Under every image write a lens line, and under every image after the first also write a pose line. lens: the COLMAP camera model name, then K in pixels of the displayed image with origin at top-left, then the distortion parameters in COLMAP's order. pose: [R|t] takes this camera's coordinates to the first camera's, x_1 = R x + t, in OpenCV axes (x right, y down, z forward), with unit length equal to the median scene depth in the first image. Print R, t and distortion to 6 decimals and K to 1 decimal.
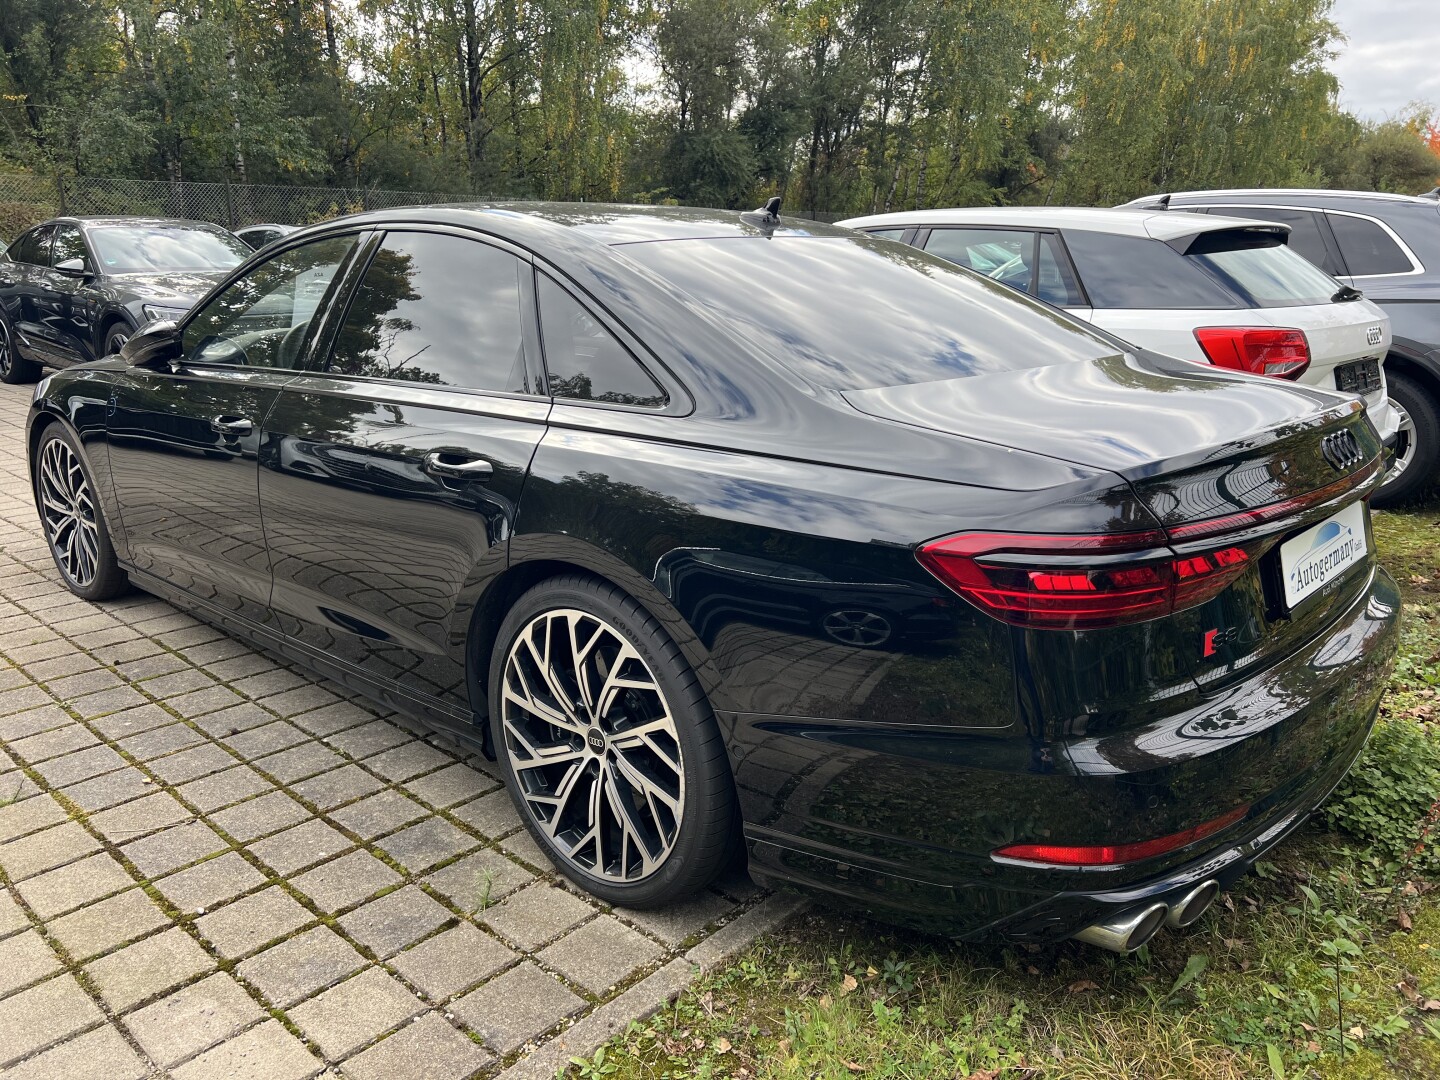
lens RADIAL K [[1087.2, 0, 717.8], [0, 1087.2, 585.4], [0, 0, 1]] dist [0.053589, -0.064965]
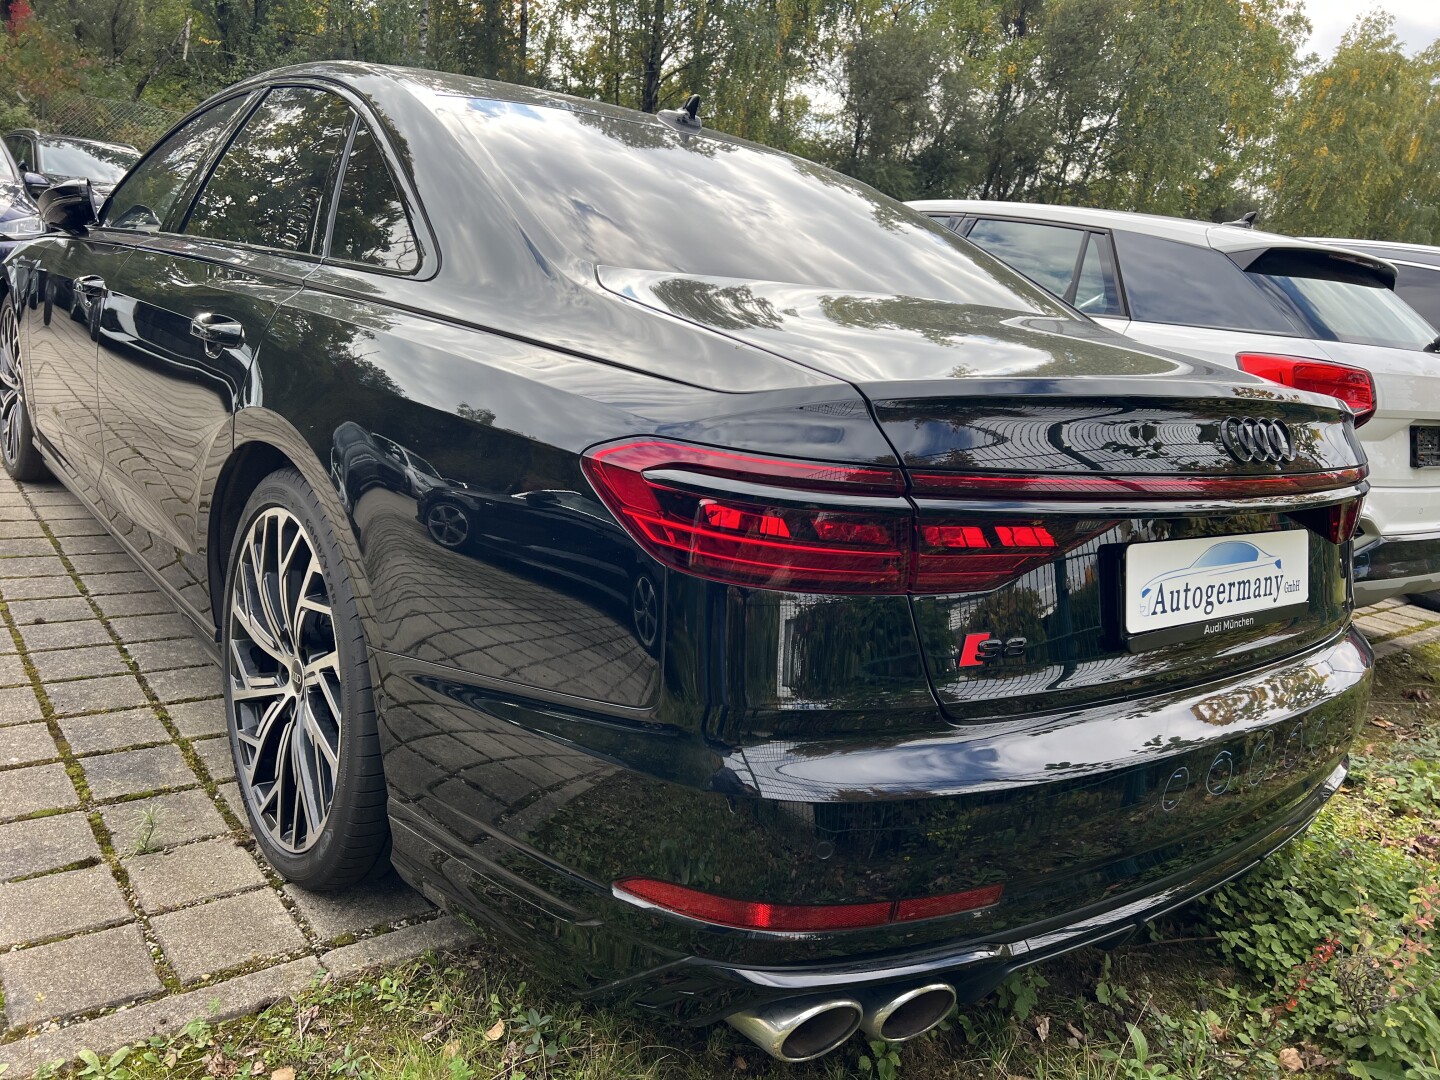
lens RADIAL K [[1084.3, 0, 731.1], [0, 1084.3, 580.3], [0, 0, 1]] dist [0.051082, -0.060802]
pose [[0.981329, 0.160437, -0.106078, 0.272275], [-0.163902, 0.986166, -0.024739, 0.038425], [0.100641, 0.041663, 0.994050, 0.210511]]
